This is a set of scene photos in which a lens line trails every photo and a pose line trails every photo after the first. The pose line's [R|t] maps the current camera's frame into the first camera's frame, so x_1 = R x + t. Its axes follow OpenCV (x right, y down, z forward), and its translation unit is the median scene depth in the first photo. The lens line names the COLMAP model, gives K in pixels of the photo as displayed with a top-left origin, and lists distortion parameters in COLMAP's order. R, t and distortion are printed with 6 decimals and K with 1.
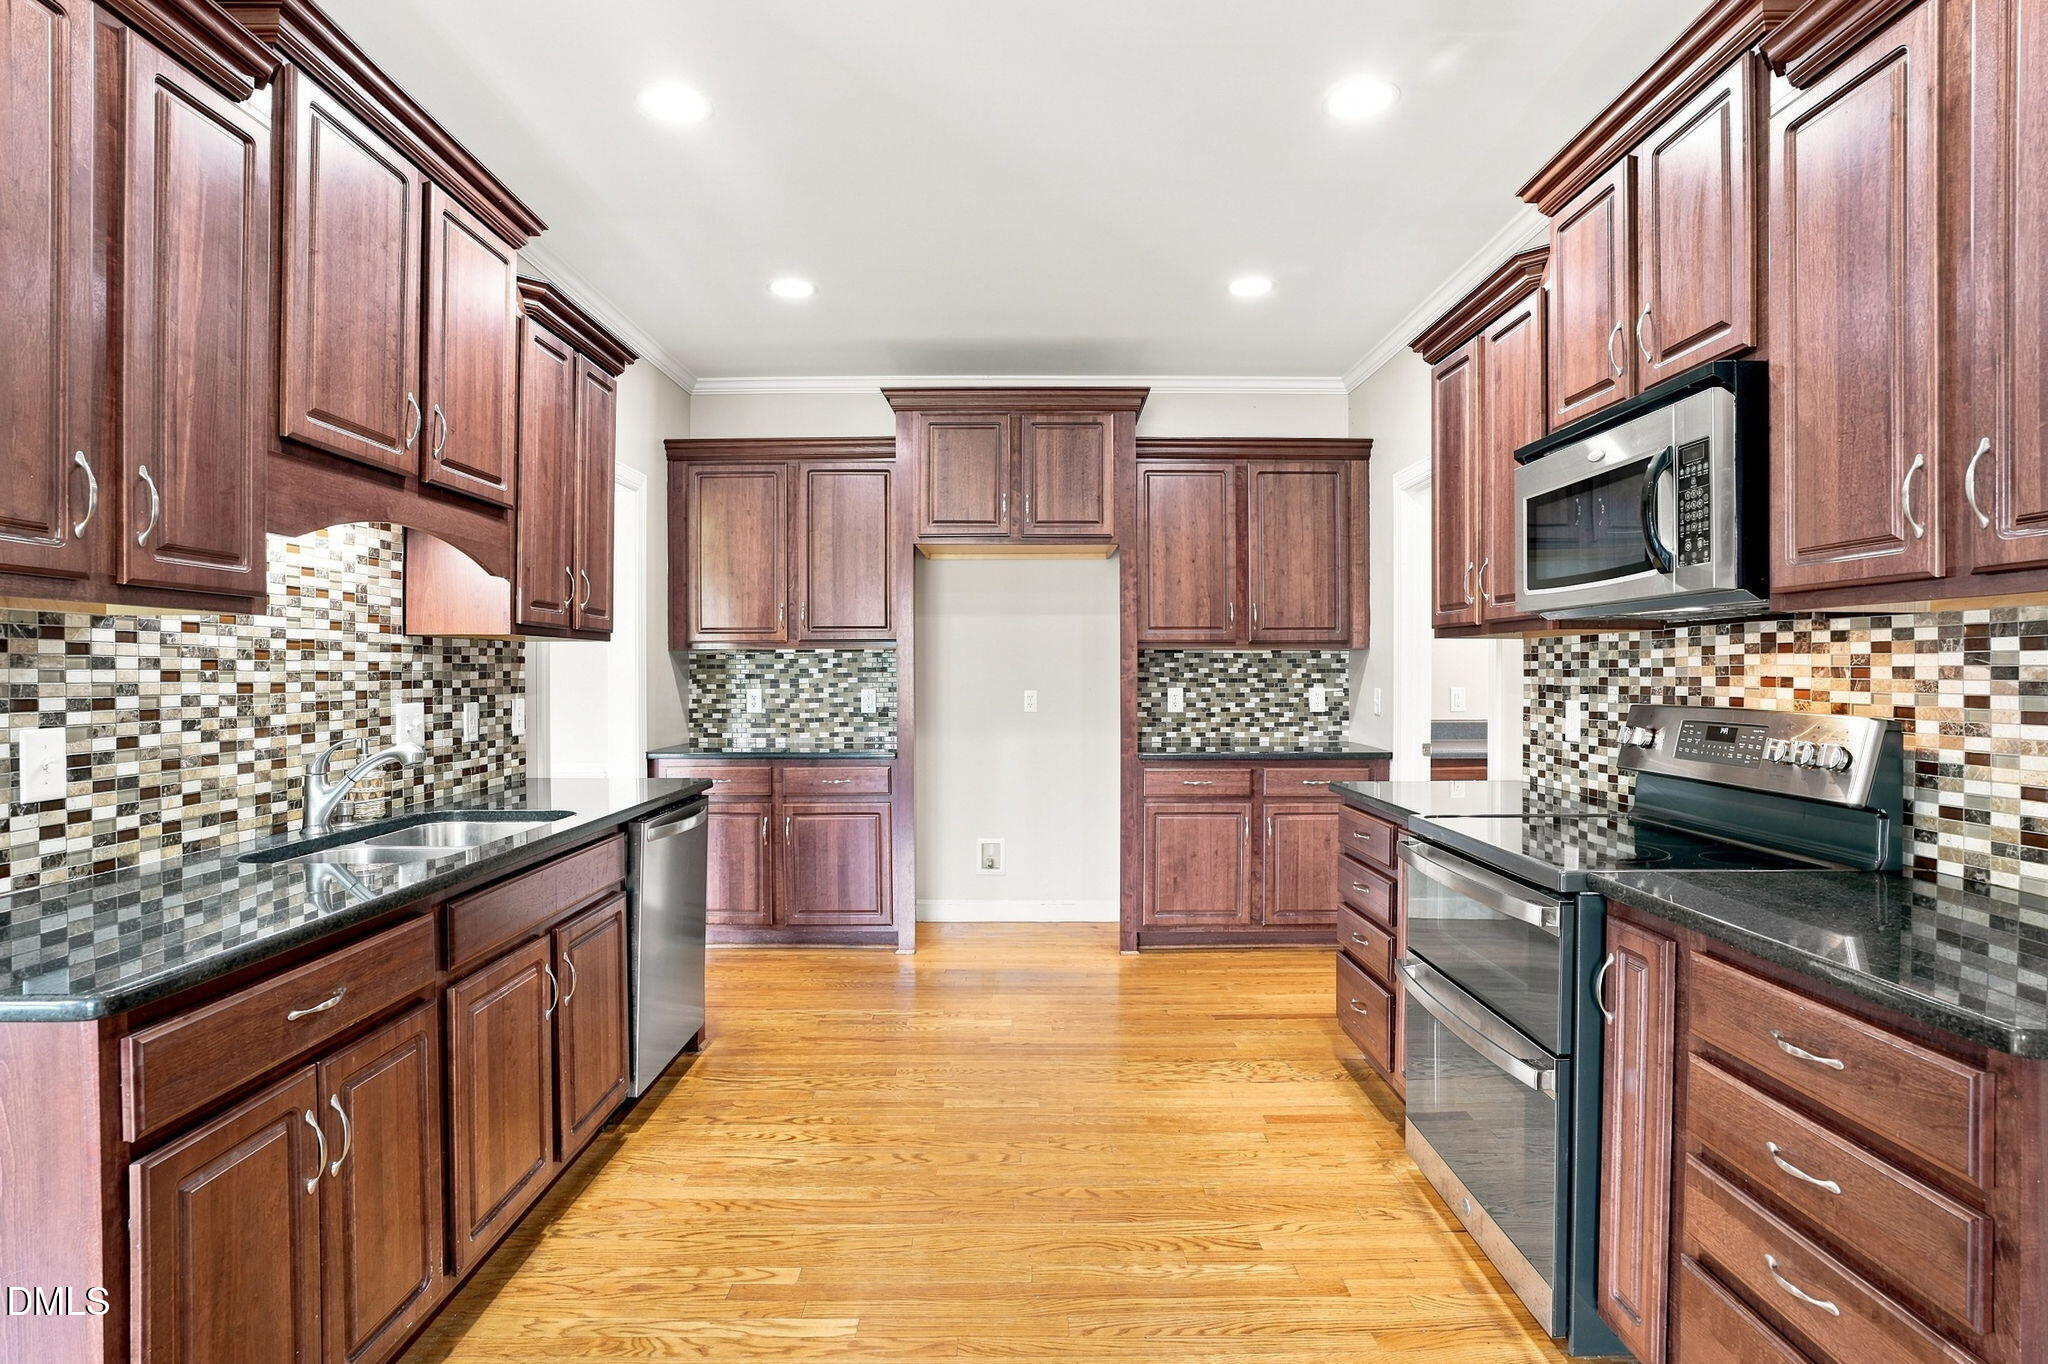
lens RADIAL K [[965.5, 0, 1035.0], [0, 965.5, 679.3], [0, 0, 1]] dist [-0.061190, 0.028992]
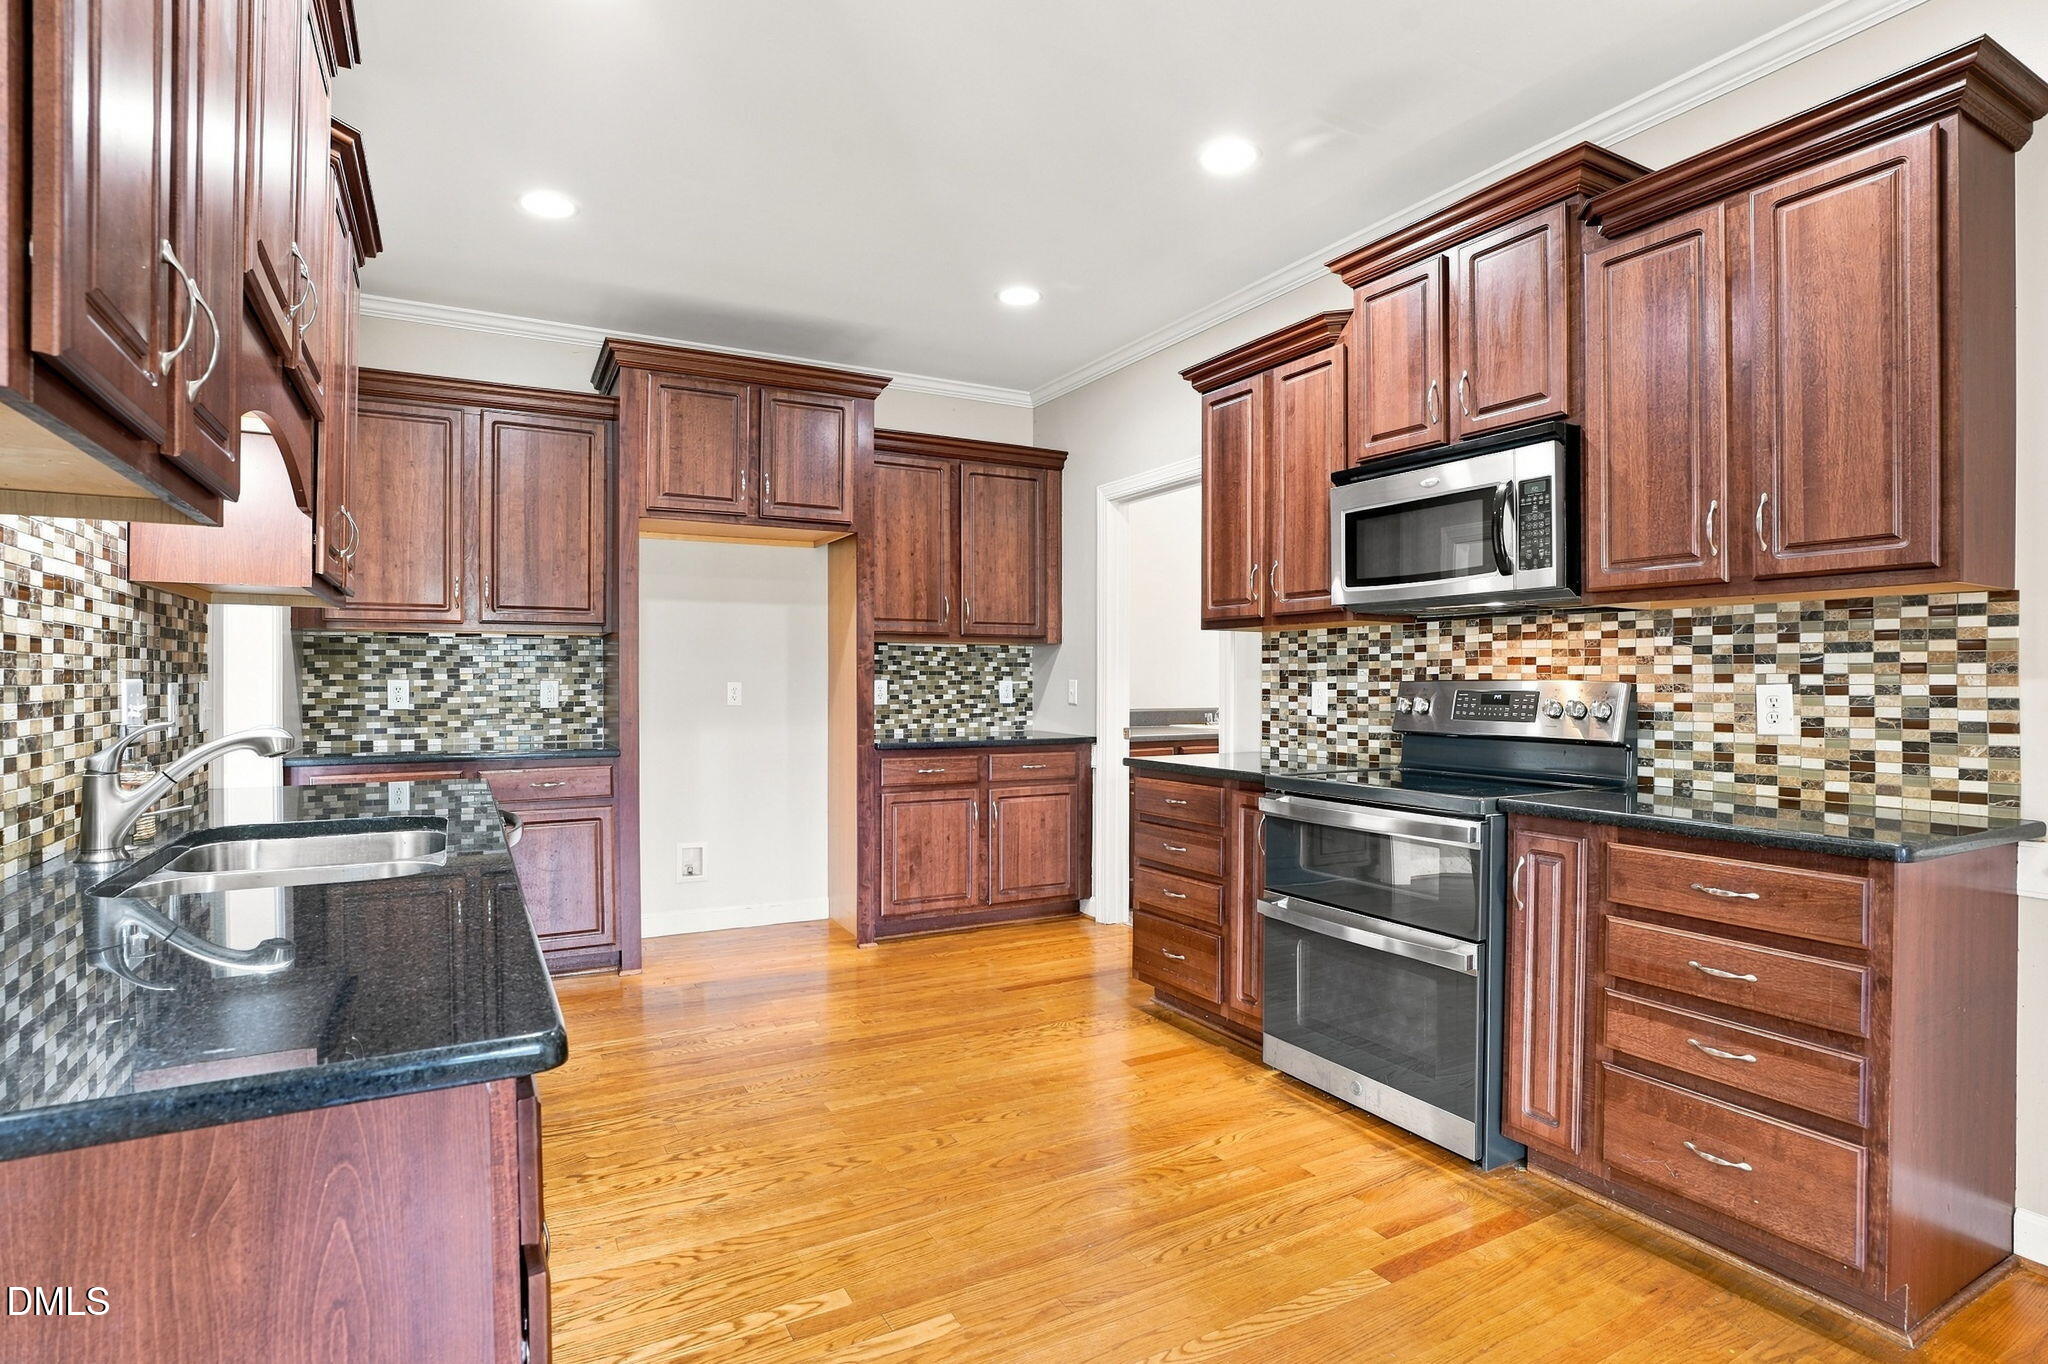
lens RADIAL K [[965.5, 0, 1035.0], [0, 965.5, 679.3], [0, 0, 1]] dist [-0.061190, 0.028992]
pose [[0.890201, 0.001799, 0.455564, -0.312269], [0.000406, 0.999989, -0.004743, 0.023789], [-0.455567, 0.004408, 0.890190, 0.061821]]
